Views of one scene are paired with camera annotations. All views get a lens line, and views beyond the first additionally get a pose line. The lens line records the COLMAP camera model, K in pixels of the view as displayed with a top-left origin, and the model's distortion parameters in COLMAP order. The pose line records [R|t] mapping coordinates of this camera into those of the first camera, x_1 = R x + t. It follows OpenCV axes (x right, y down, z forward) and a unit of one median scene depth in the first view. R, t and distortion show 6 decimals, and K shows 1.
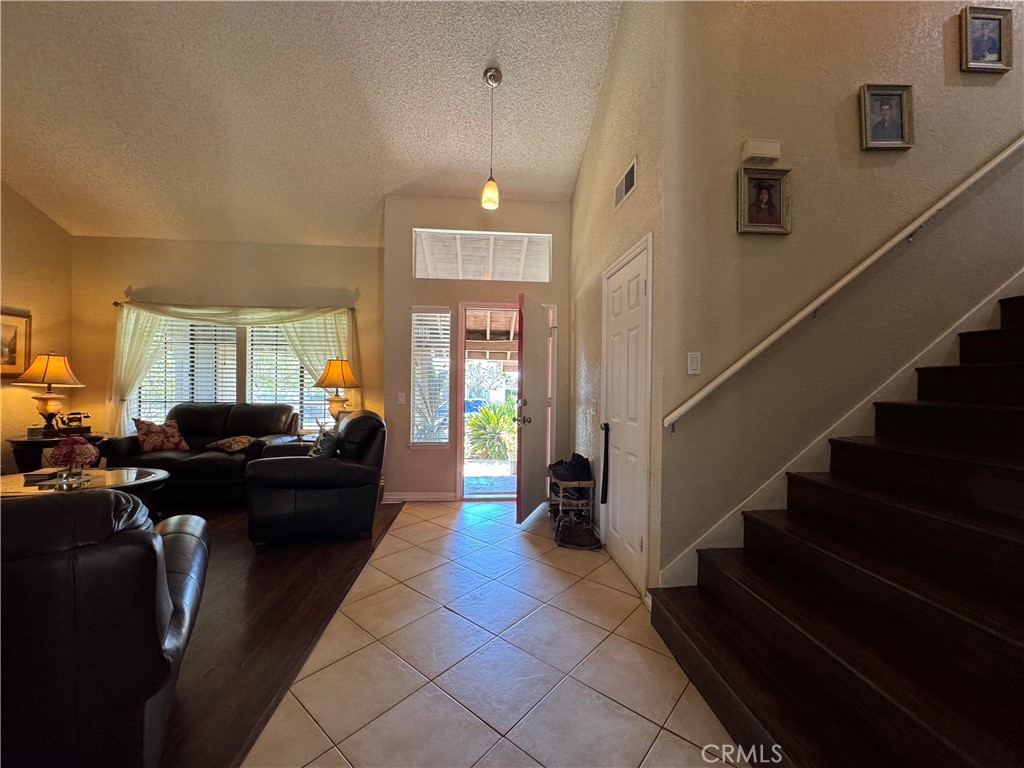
lens RADIAL K [[410.4, 0, 511.9], [0, 410.4, 384.9], [0, 0, 1]] dist [-0.002570, 0.000308]
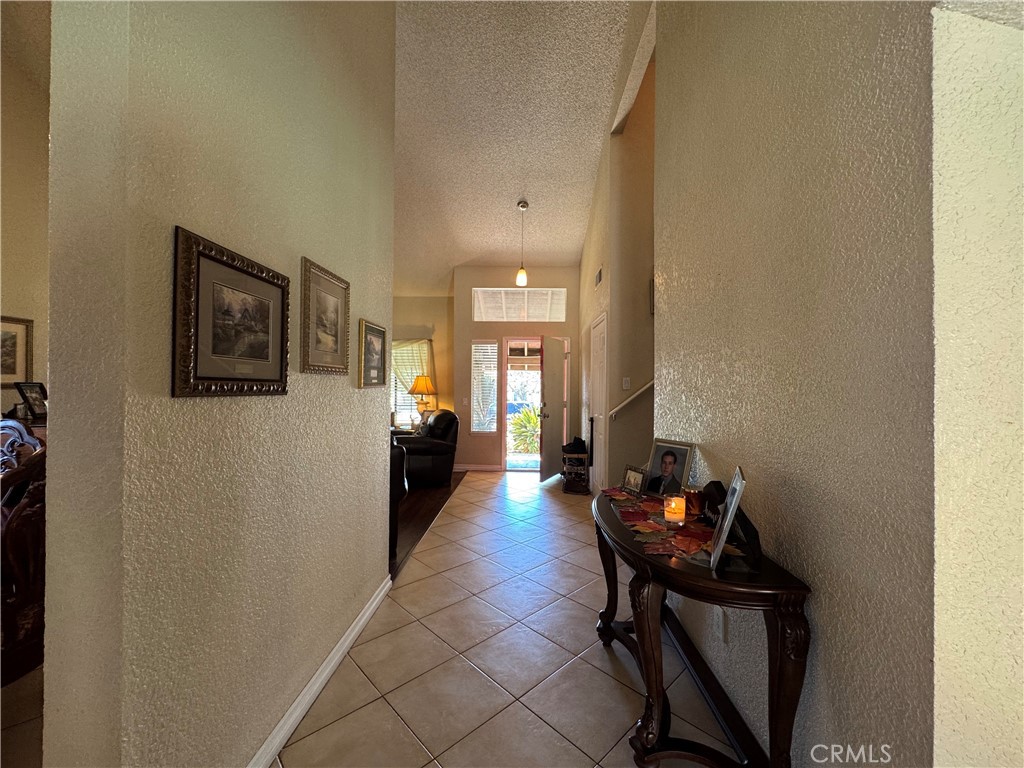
lens RADIAL K [[410.4, 0, 511.9], [0, 410.4, 384.9], [0, 0, 1]] dist [-0.002570, 0.000308]
pose [[0.993919, -0.003373, -0.110062, 0.064664], [0.002608, 0.999971, -0.007099, -0.017487], [0.110083, 0.006769, 0.993899, -0.464337]]
